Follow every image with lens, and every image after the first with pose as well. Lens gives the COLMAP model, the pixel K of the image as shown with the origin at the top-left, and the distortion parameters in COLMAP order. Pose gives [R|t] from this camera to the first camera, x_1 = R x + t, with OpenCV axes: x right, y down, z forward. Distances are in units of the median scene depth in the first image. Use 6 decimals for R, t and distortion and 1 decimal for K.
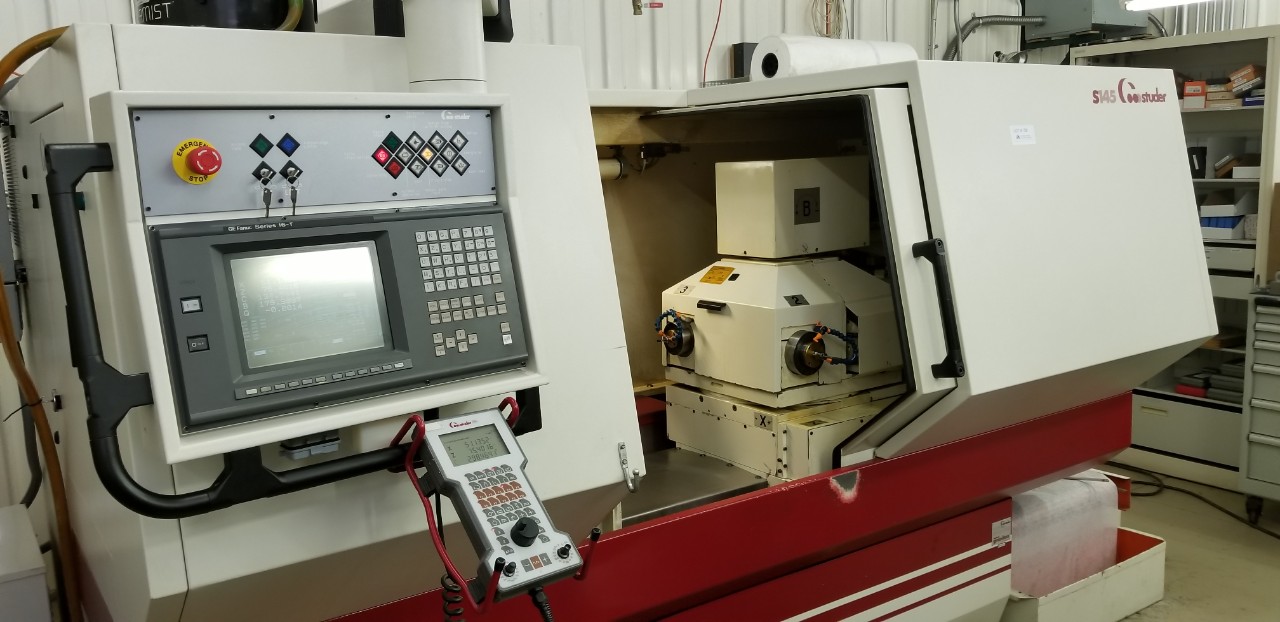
lens RADIAL K [[1005.2, 0, 631.3], [0, 1005.2, 306.0], [0, 0, 1]] dist [0.040385, -0.049816]
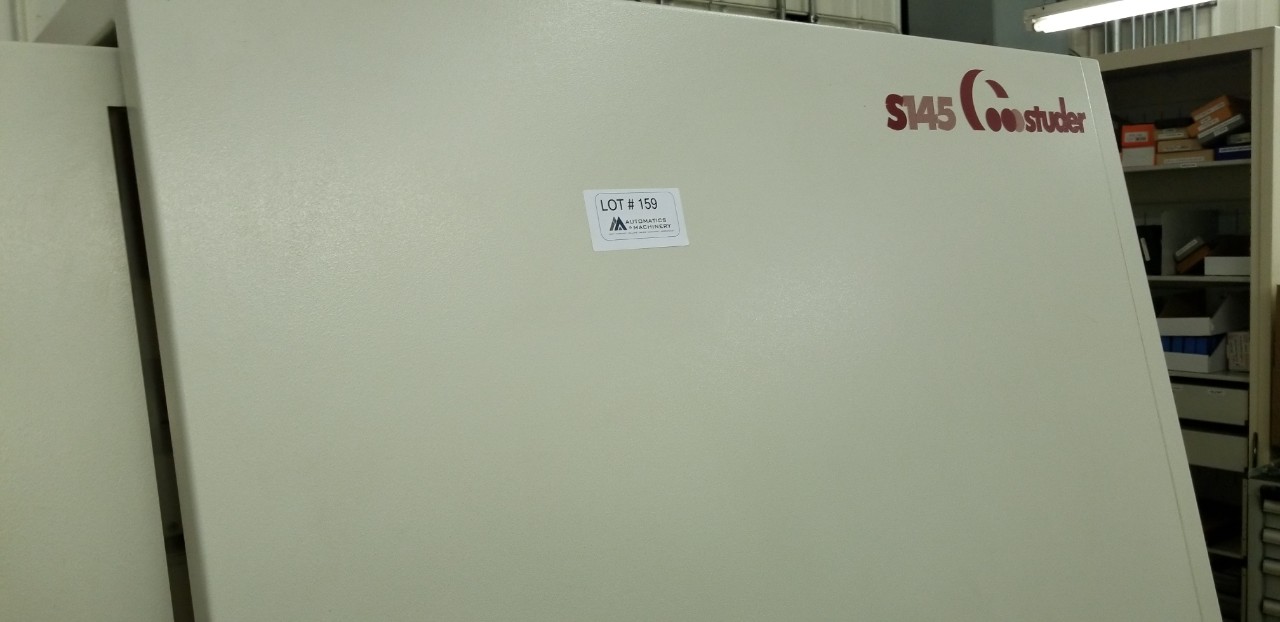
lens RADIAL K [[1005.2, 0, 638.1], [0, 1005.2, 310.0], [0, 0, 1]] dist [0.040385, -0.049816]
pose [[0.998645, -0.014115, 0.050097, 0.217644], [0.017504, 0.997540, -0.067876, -0.070113], [-0.049016, 0.068661, 0.996435, 0.405144]]
